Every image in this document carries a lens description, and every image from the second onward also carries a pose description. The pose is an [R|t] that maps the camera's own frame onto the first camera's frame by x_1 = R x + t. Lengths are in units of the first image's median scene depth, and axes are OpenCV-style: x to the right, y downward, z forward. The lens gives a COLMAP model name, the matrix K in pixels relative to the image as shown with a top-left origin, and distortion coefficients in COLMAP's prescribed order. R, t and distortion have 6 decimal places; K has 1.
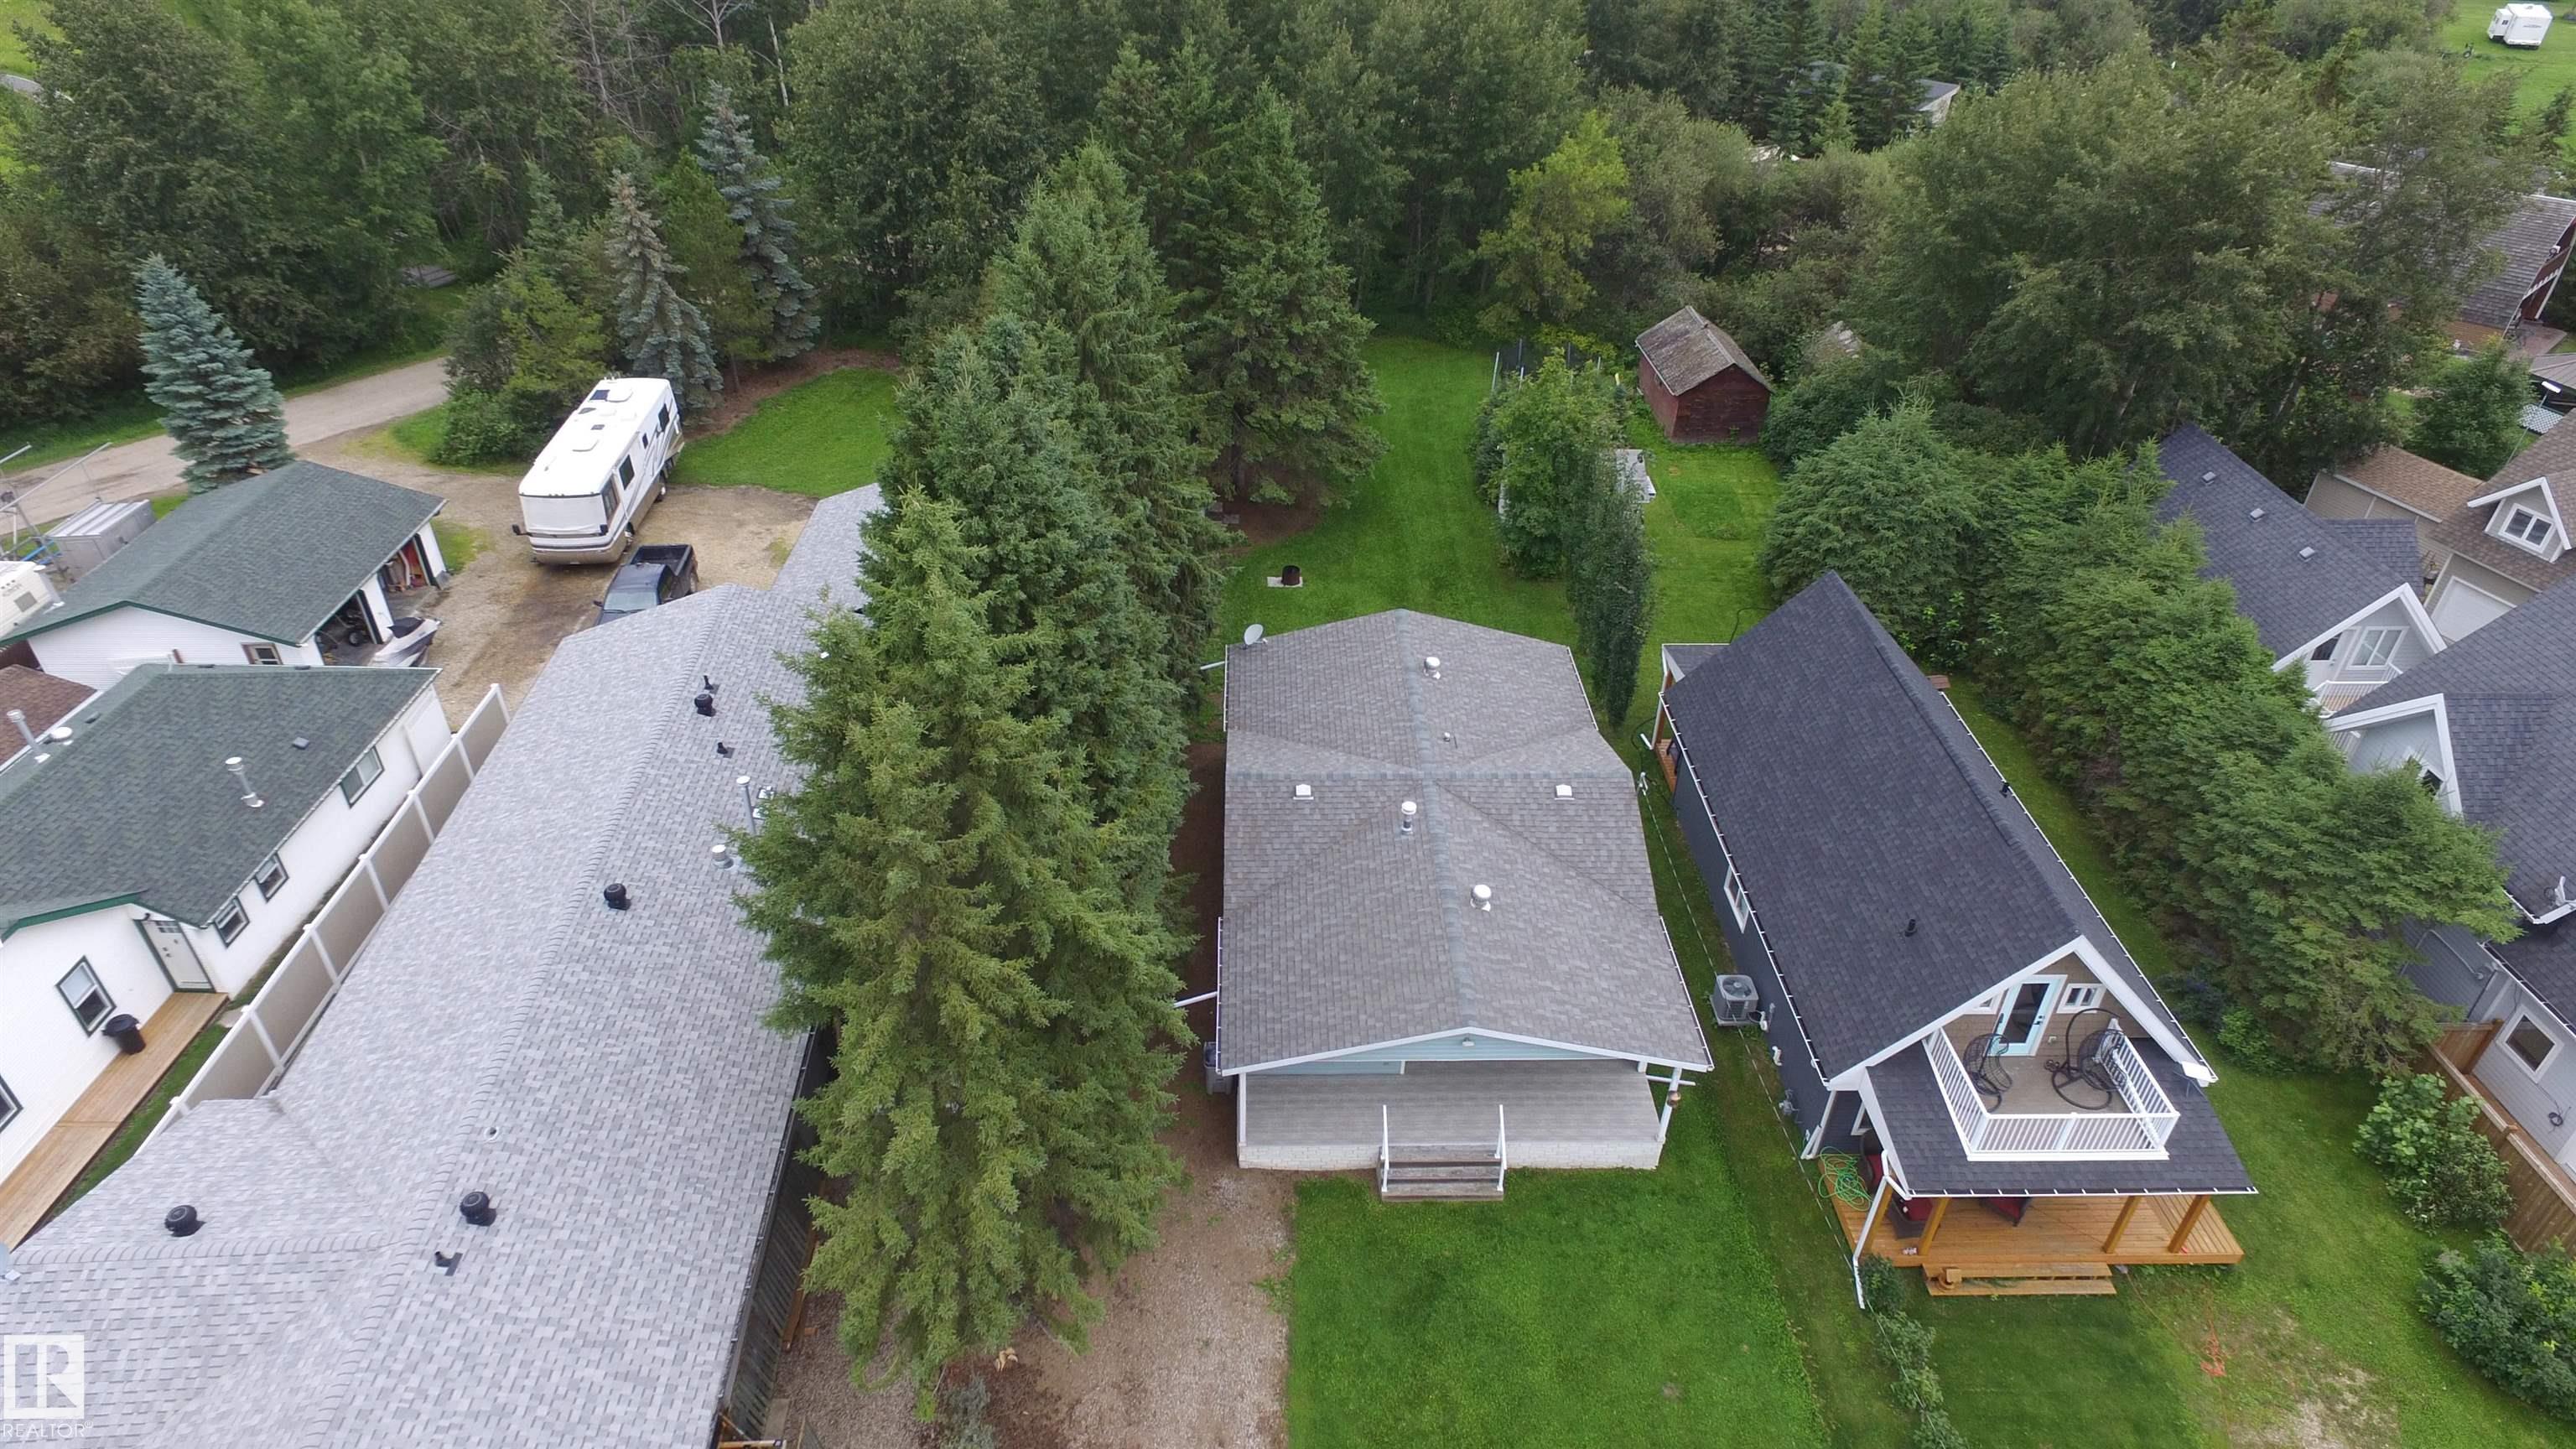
lens RADIAL K [[1485.0, 0, 1270.7], [0, 1485.0, 712.7], [0, 0, 1]] dist [-0.013101, 0.019313]
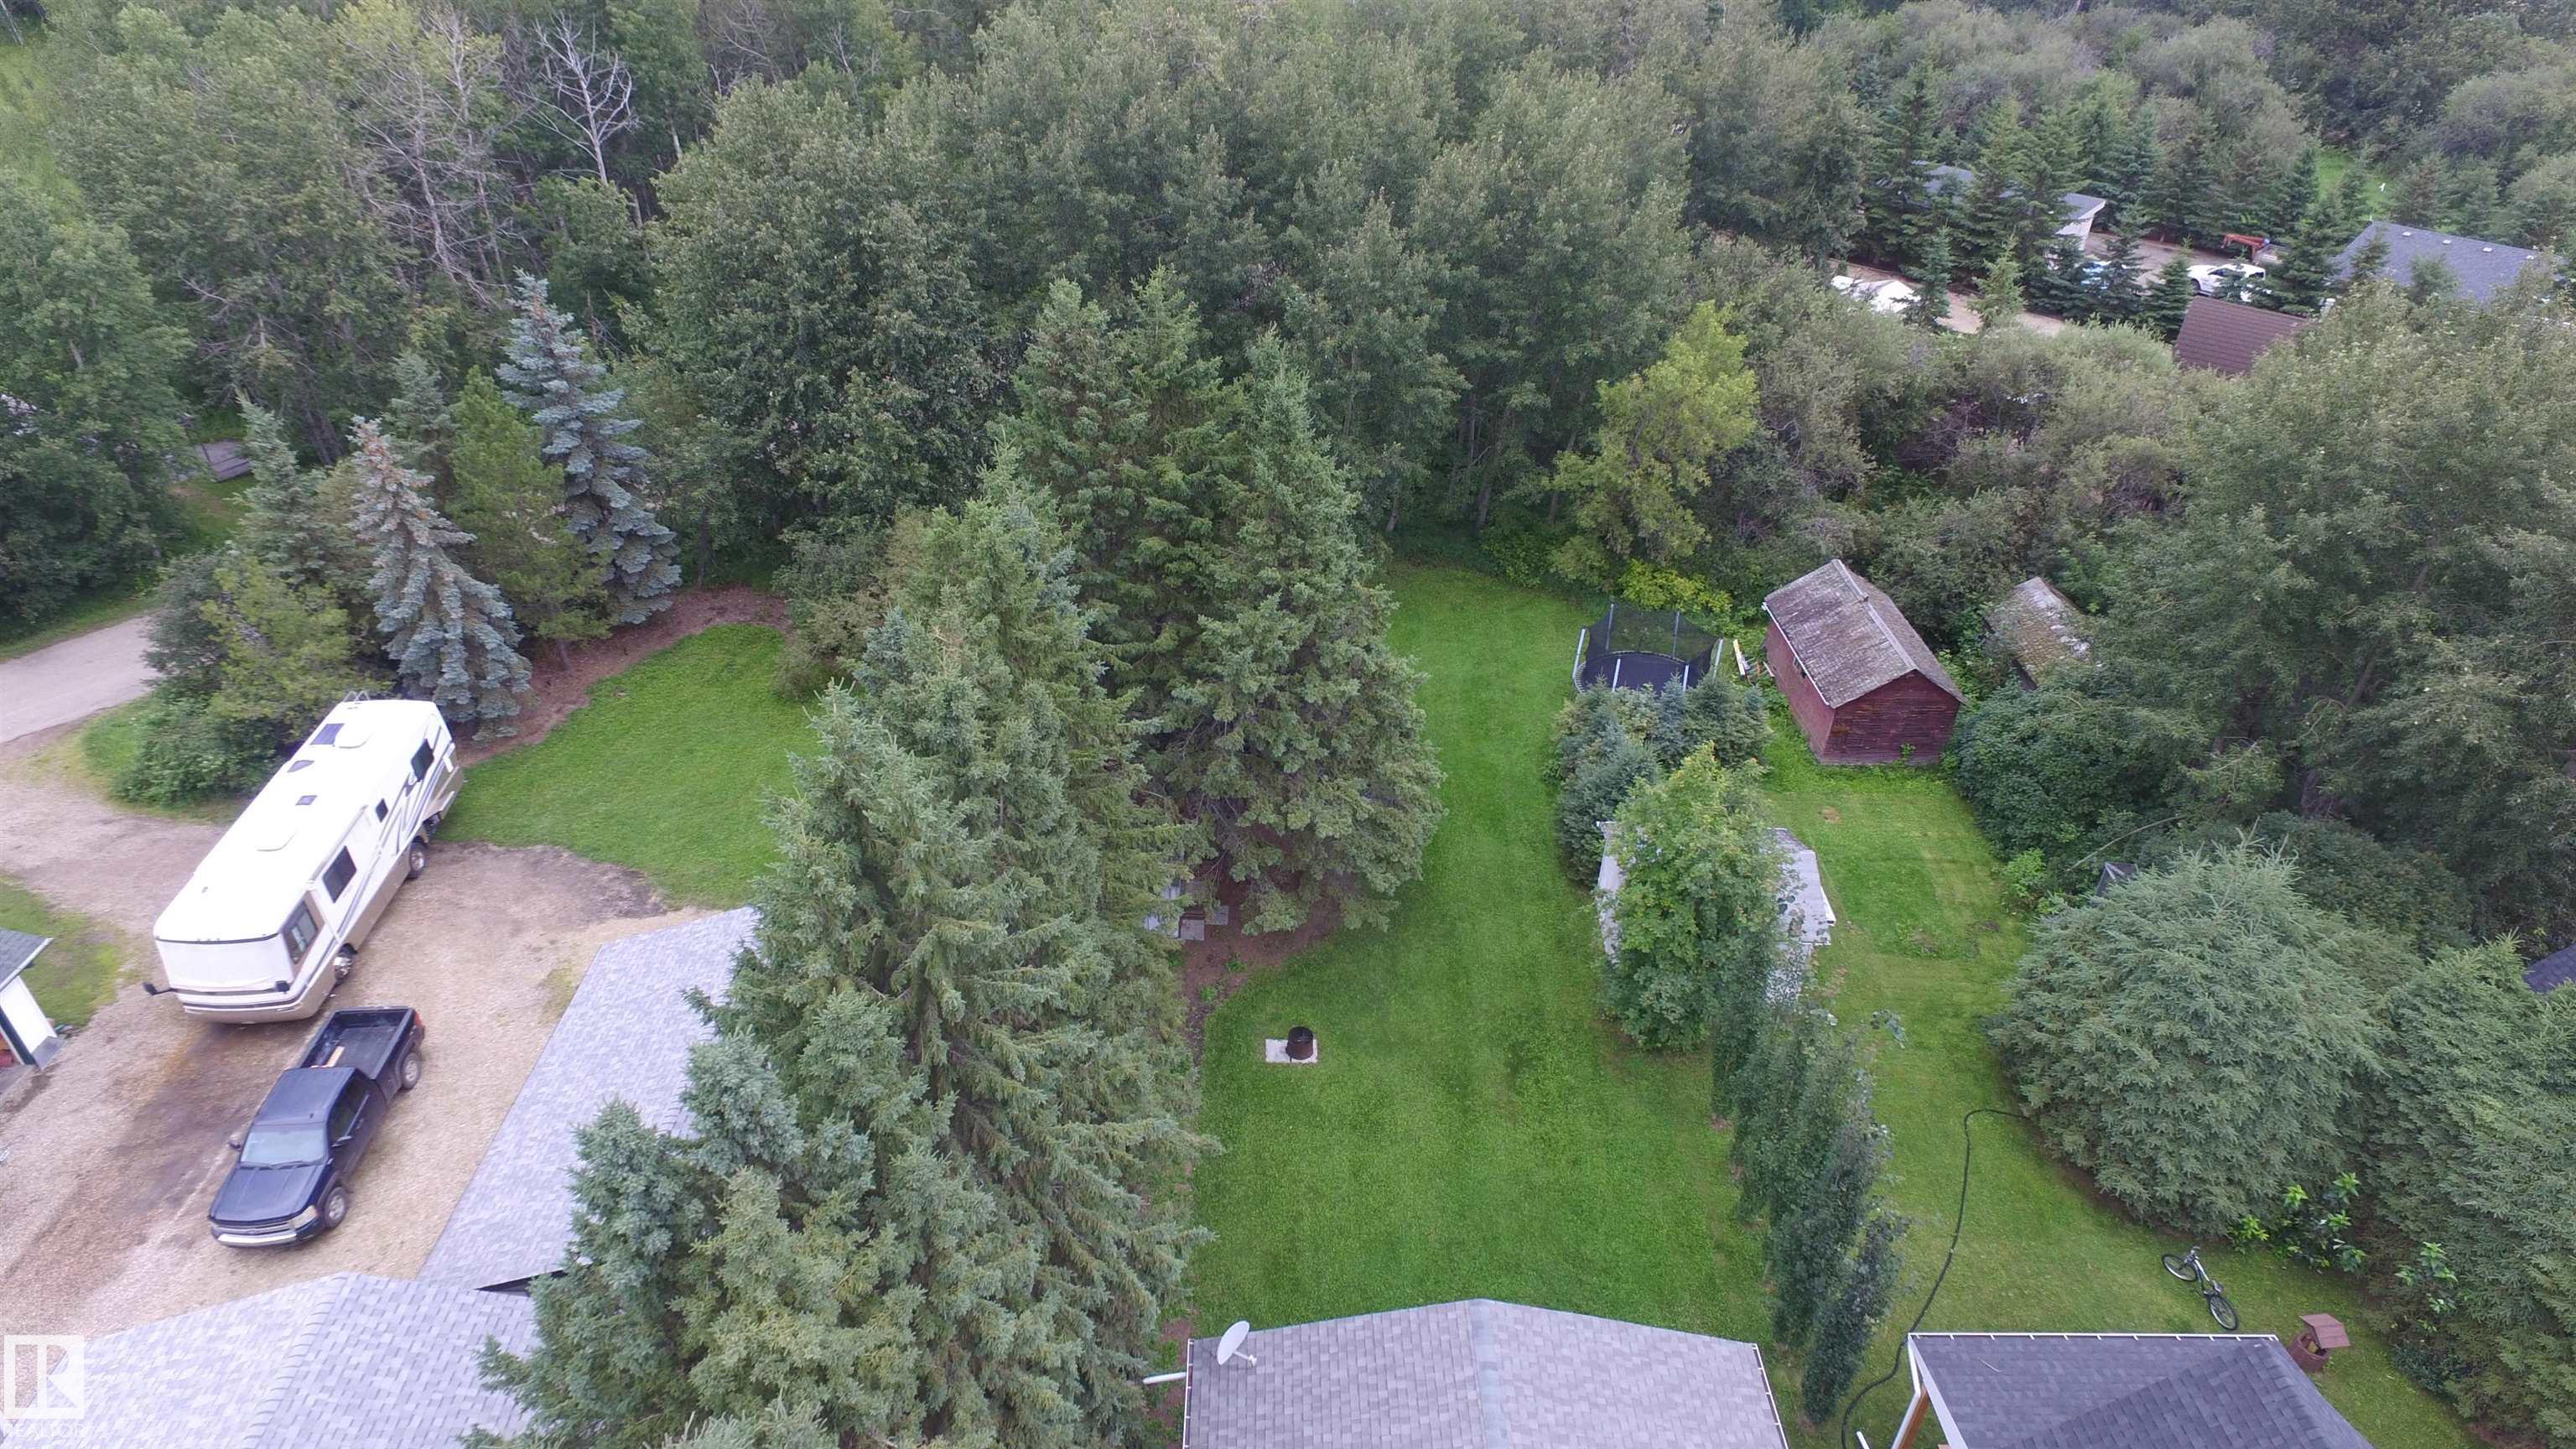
lens RADIAL K [[1485.0, 0, 1270.7], [0, 1485.0, 712.7], [0, 0, 1]] dist [-0.013101, 0.019313]
pose [[0.999895, 0.010305, -0.010155, 0.006410], [-0.010424, 0.999877, -0.011751, -0.279997], [0.010033, 0.011855, 0.999879, 0.375215]]
